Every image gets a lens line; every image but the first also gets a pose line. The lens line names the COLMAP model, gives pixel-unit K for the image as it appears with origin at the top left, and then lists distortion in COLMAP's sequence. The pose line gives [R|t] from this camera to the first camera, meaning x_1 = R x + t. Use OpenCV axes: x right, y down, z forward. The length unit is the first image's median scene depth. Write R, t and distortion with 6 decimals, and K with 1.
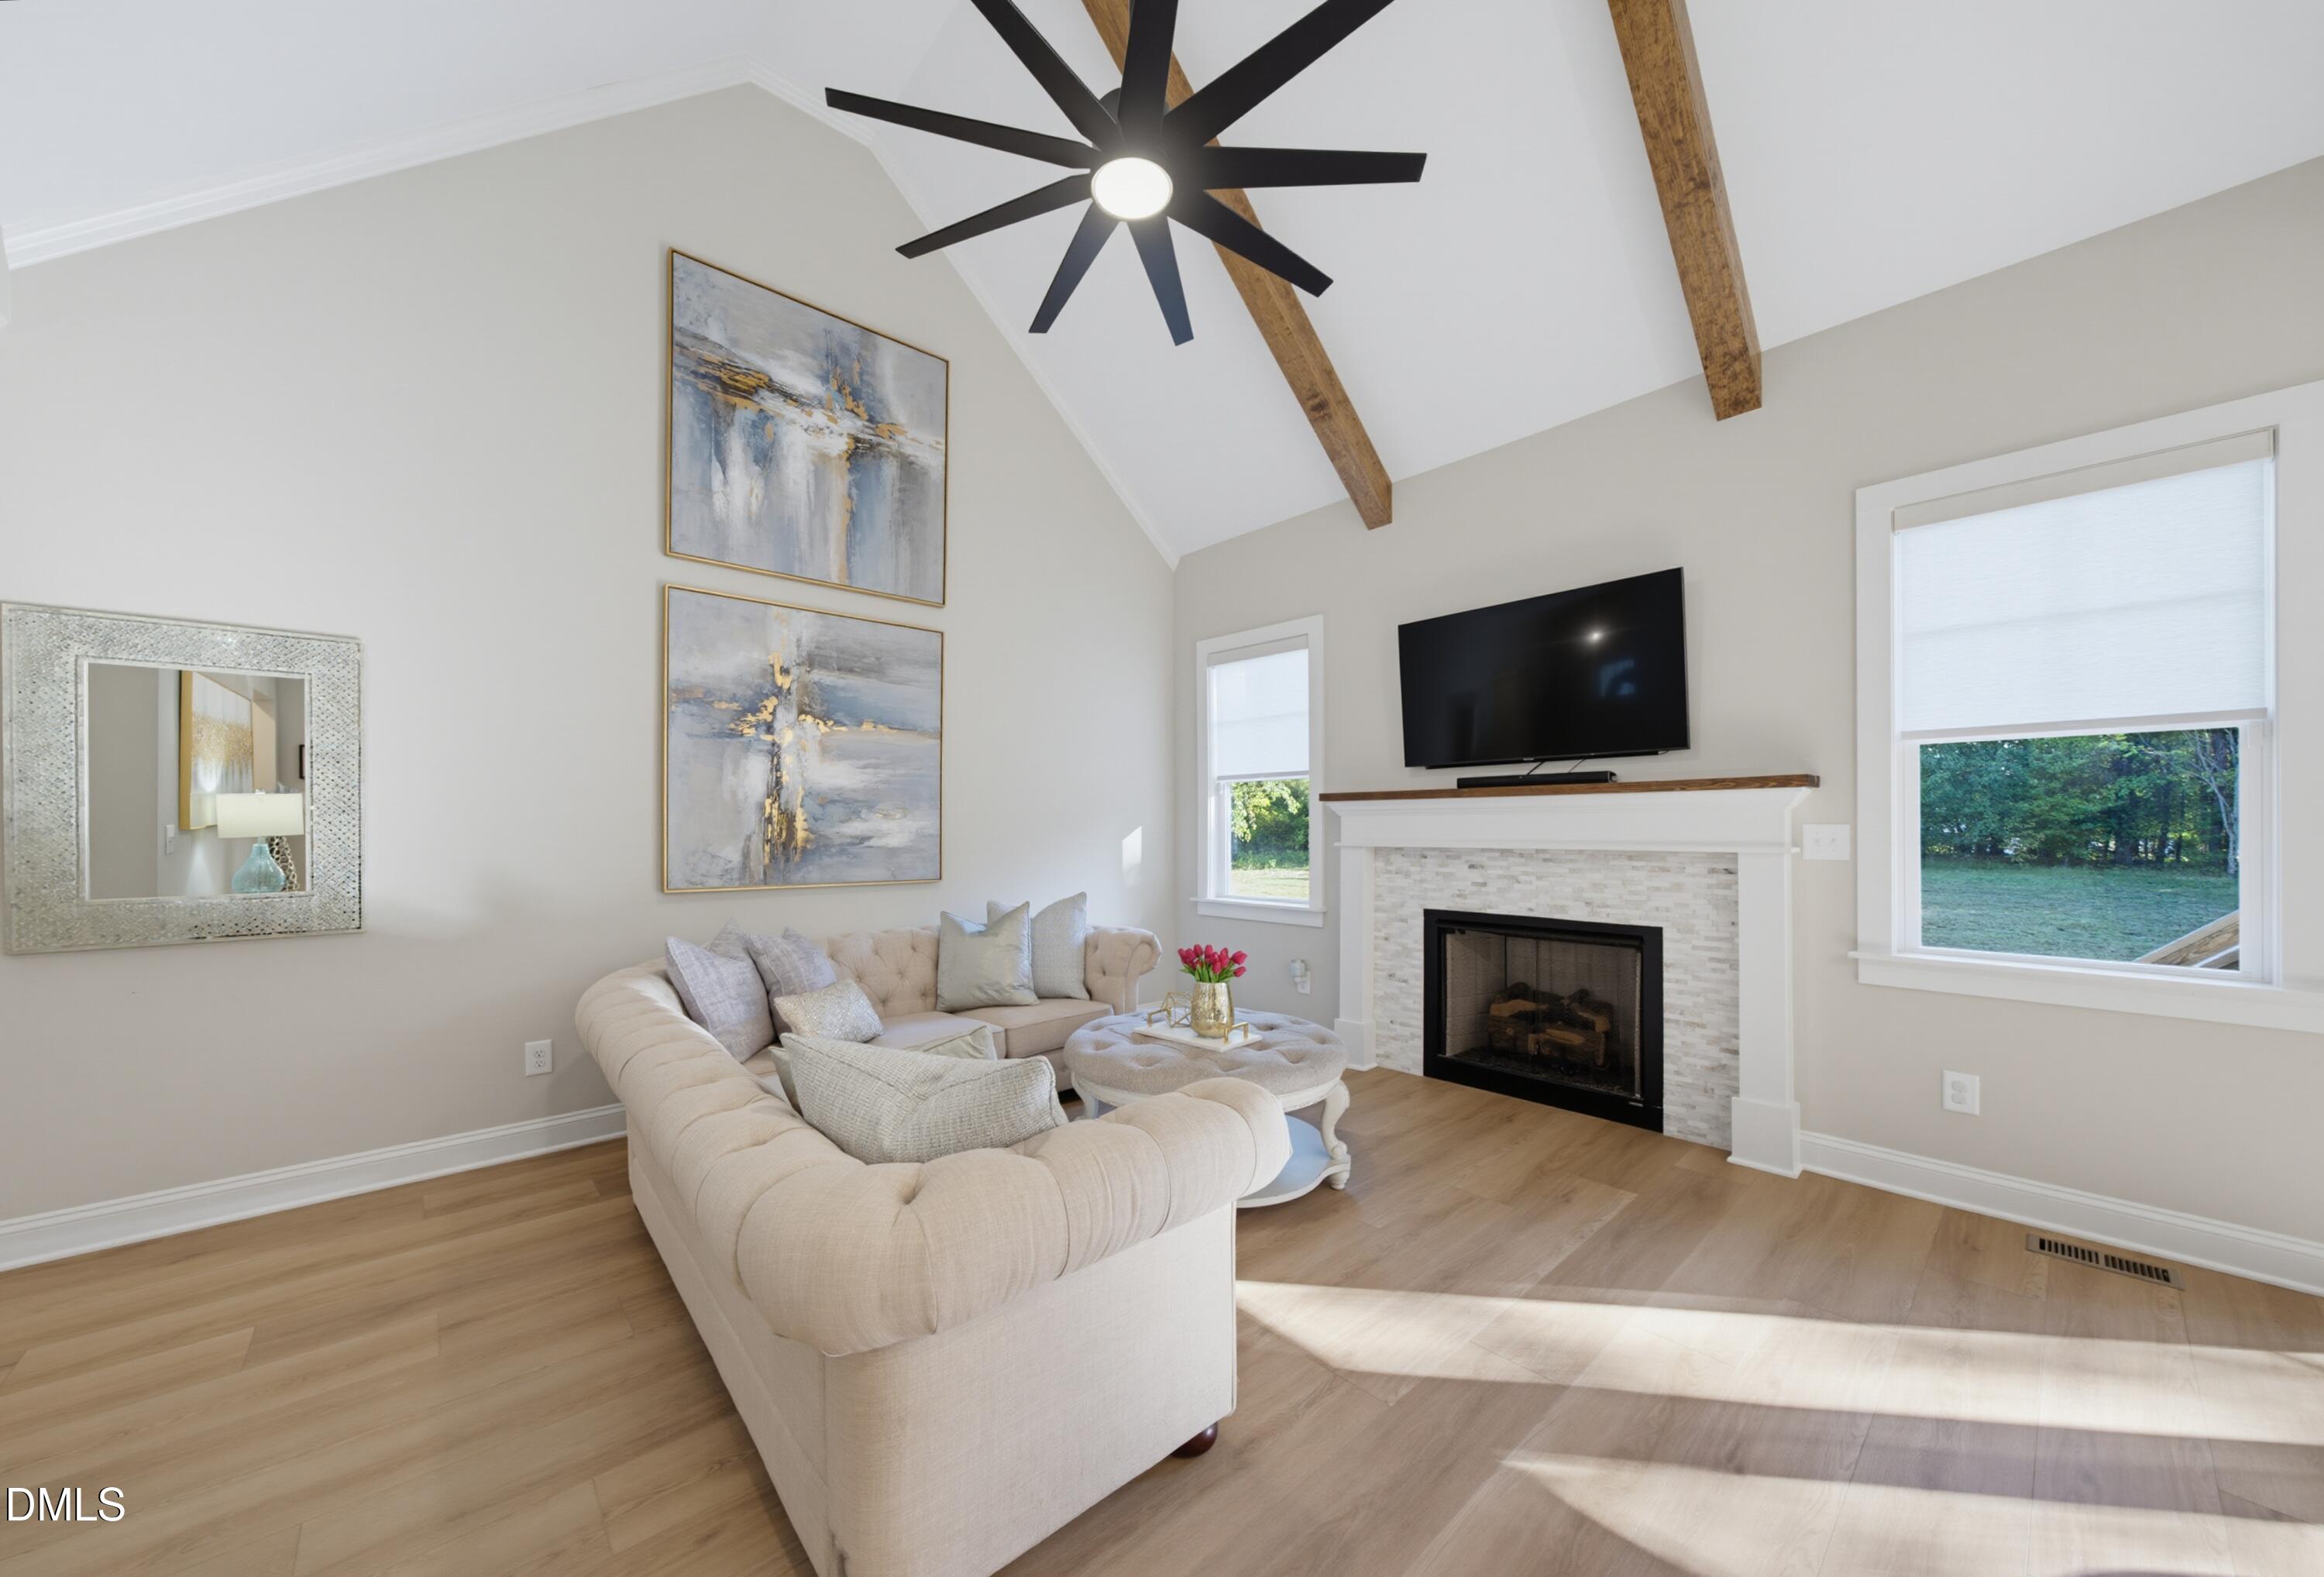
lens RADIAL K [[839.0, 0, 1152.4], [0, 839.0, 820.6], [0, 0, 1]] dist [-0.010284, 0.000080]
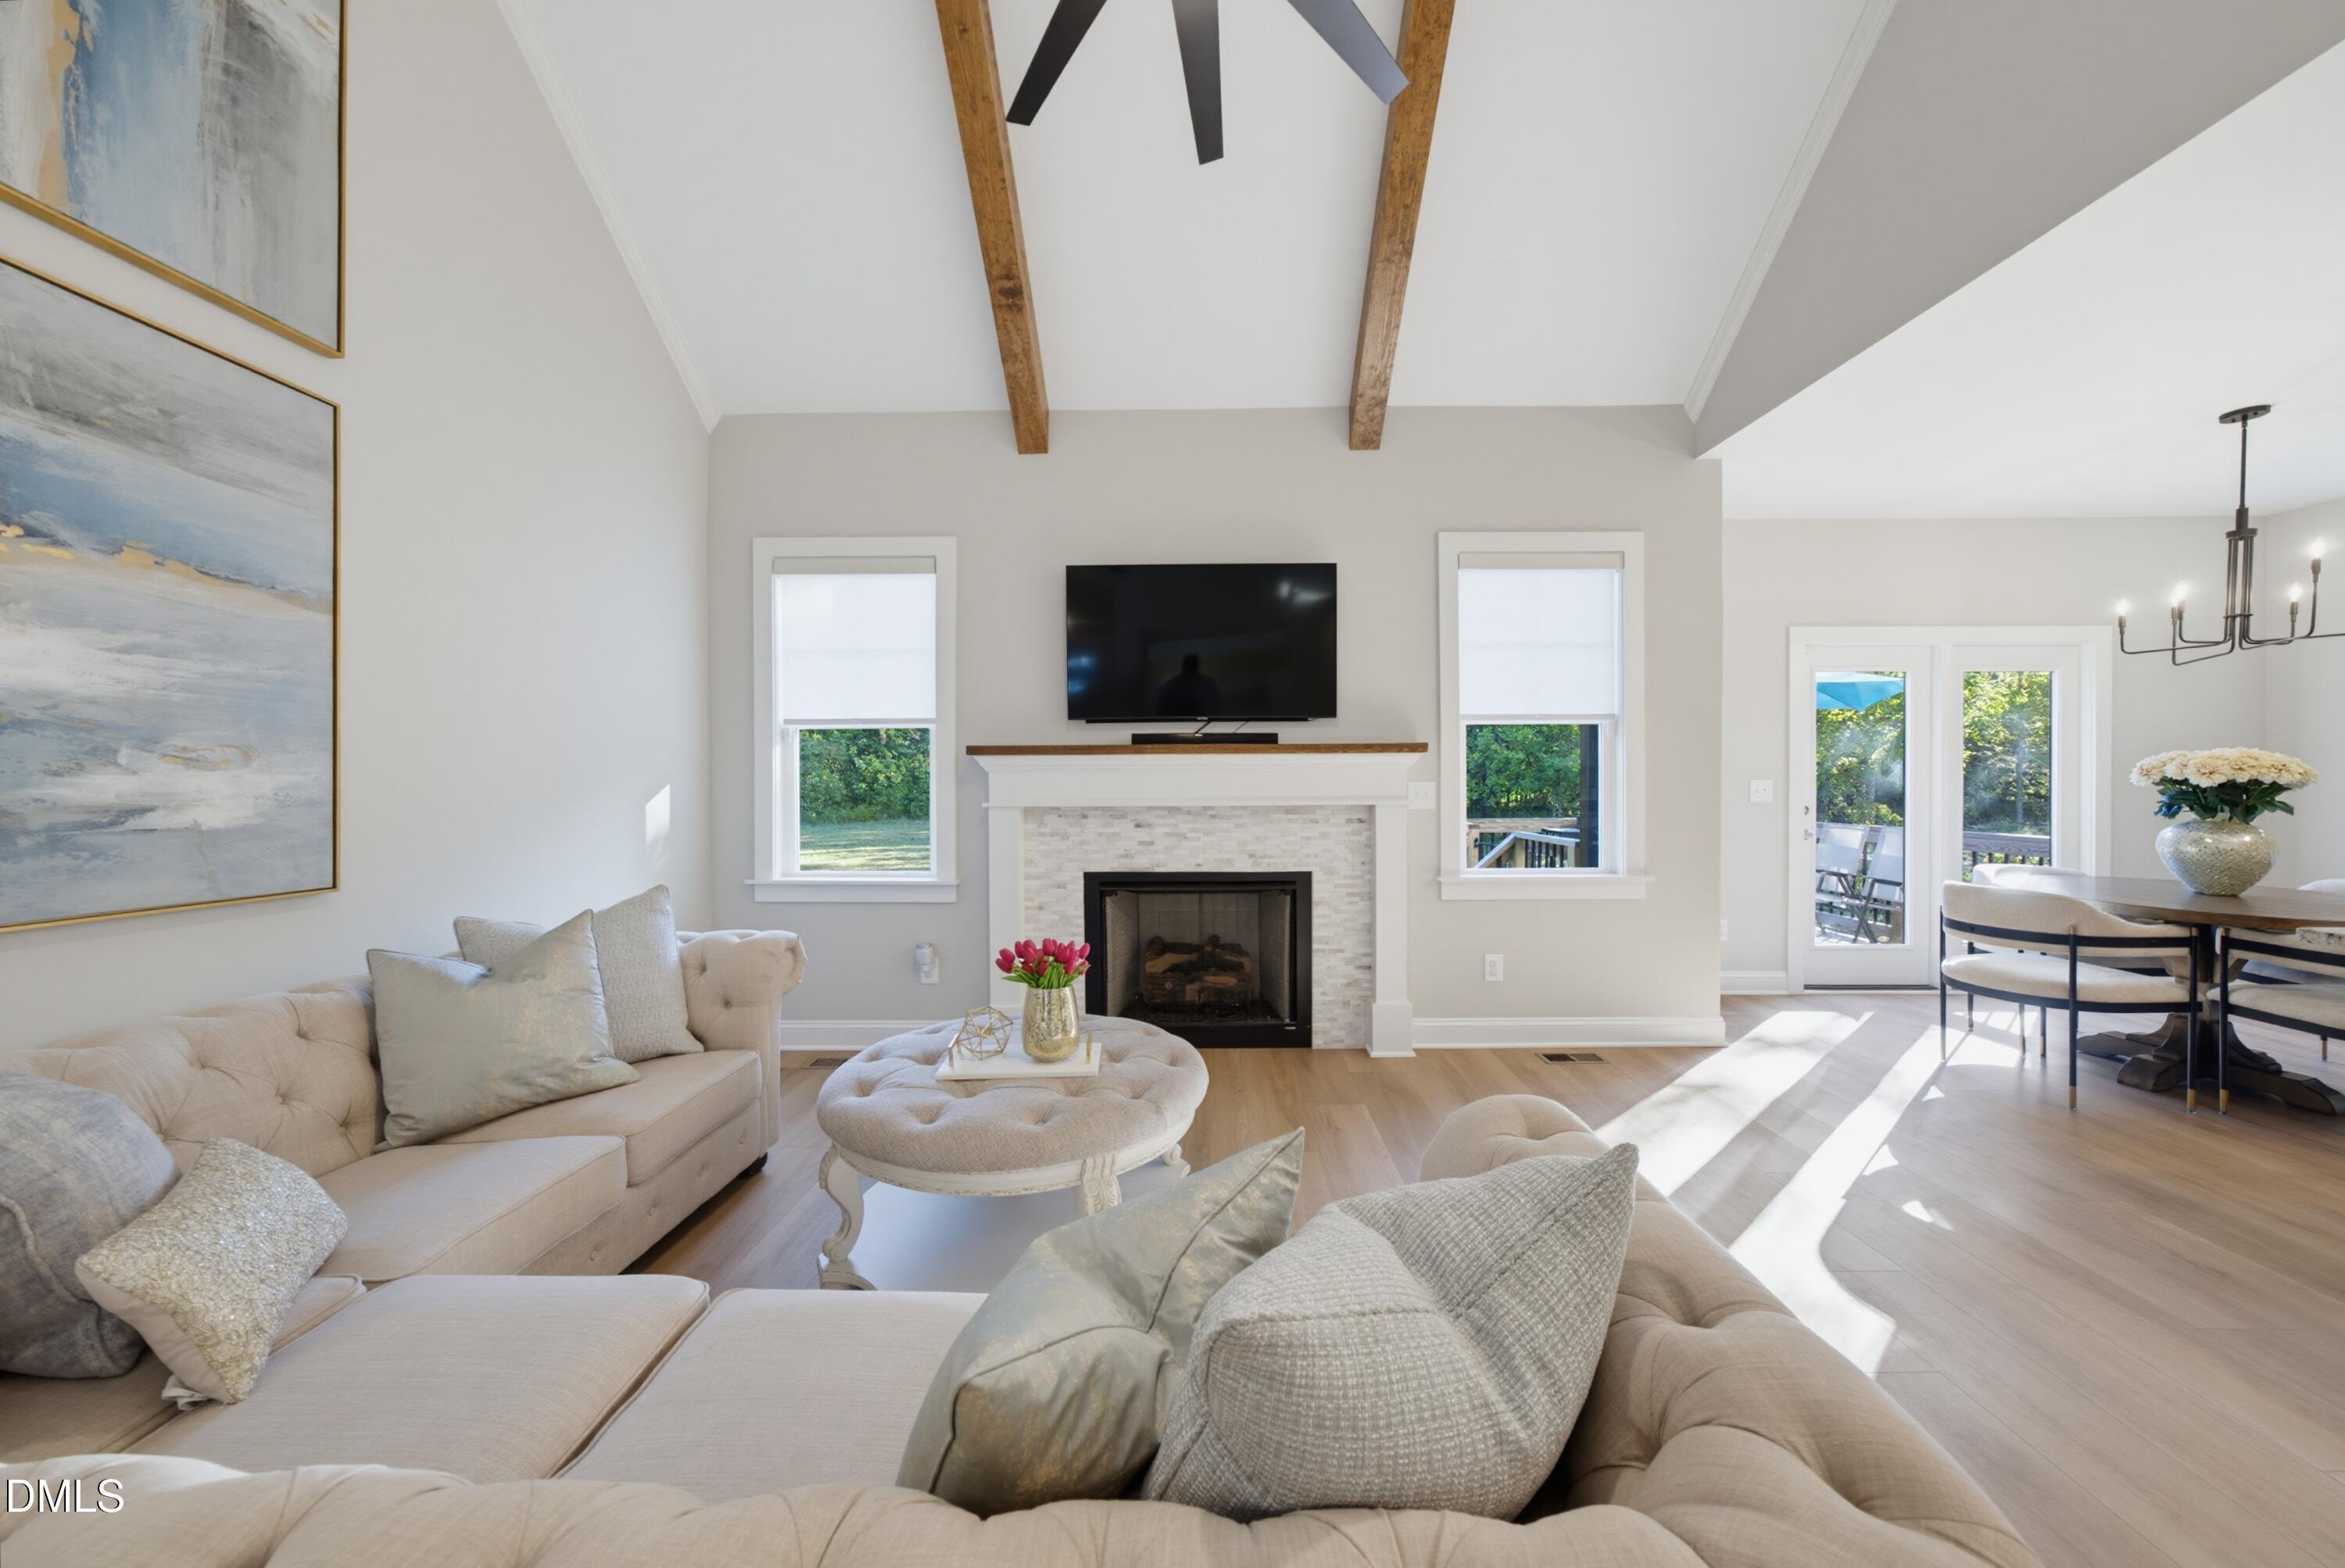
lens RADIAL K [[809.8, 0, 1185.0], [0, 809.8, 789.3], [0, 0, 1]] dist [-0.007673, 0.002438]
pose [[0.673403, -0.003444, 0.739268, -0.292197], [-0.001645, 0.999980, 0.006157, 0.006191], [-0.739274, -0.005362, 0.673383, 0.313782]]
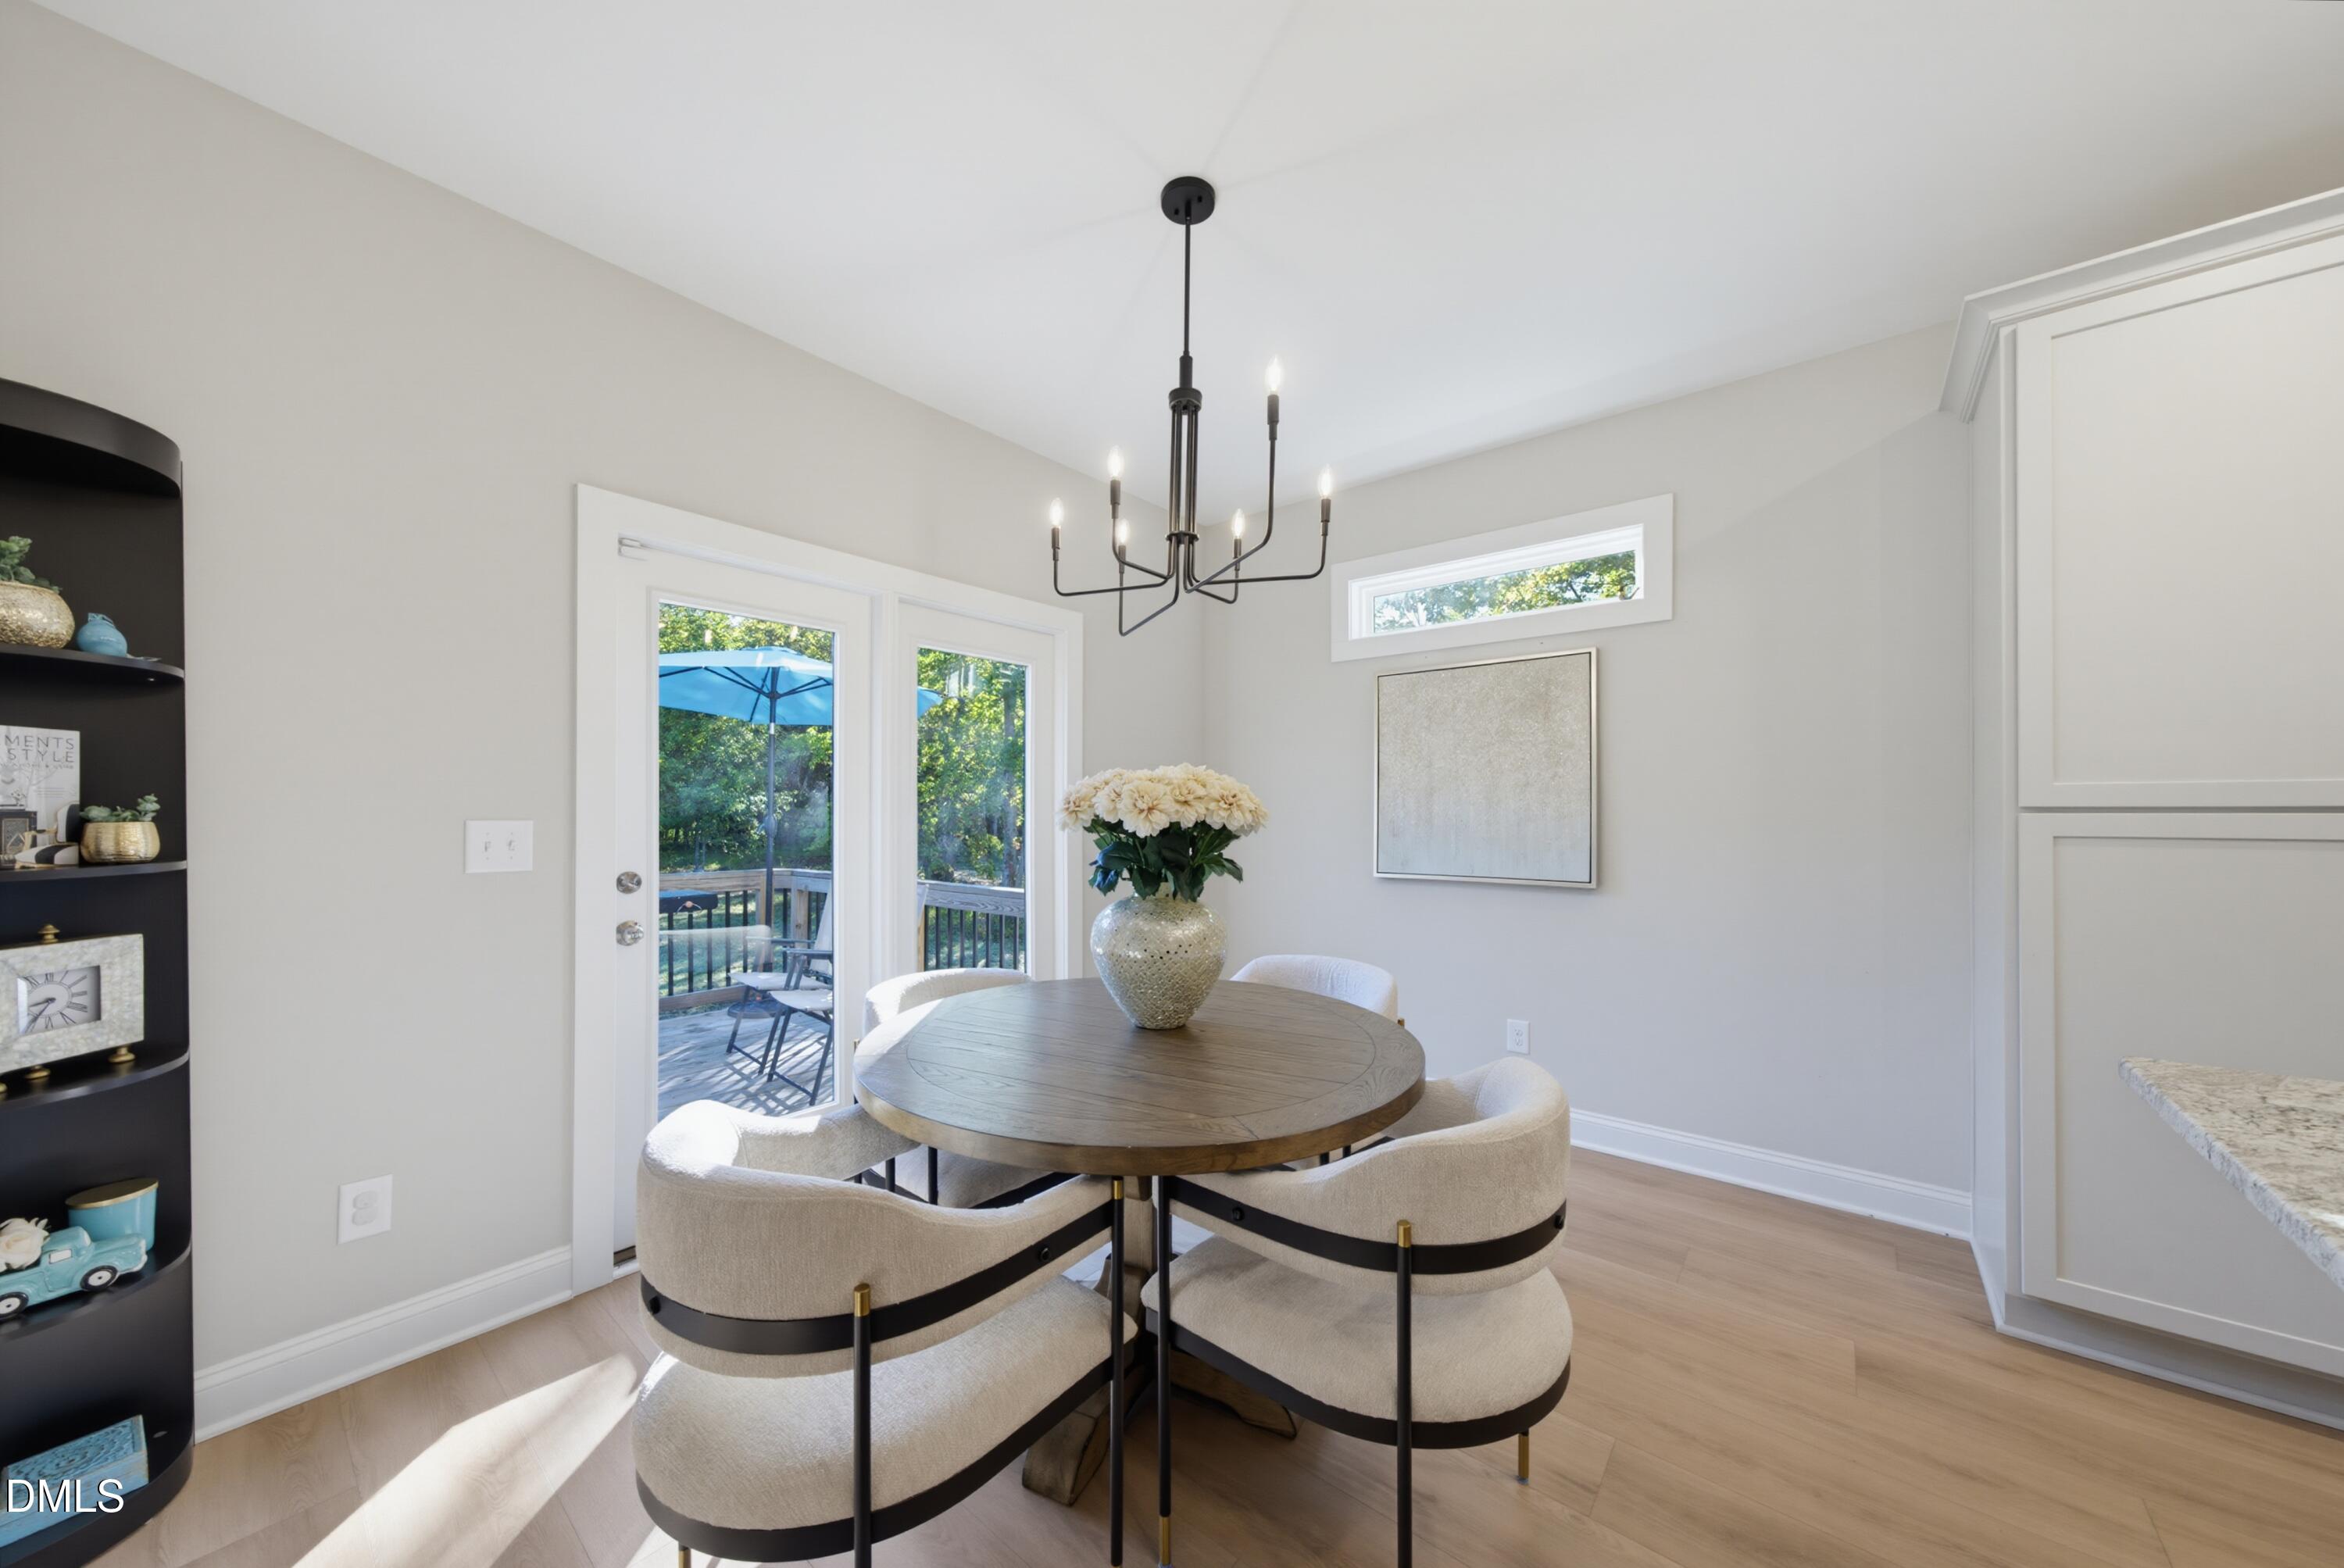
lens RADIAL K [[806.6, 0, 1184.9], [0, 806.6, 808.3], [0, 0, 1]] dist [0.000230, -0.000256]
pose [[-0.160112, 0.009191, 0.987056, 0.587158], [0.000624, 0.999957, -0.009210, -0.003741], [-0.987099, -0.000858, -0.160111, 0.145082]]
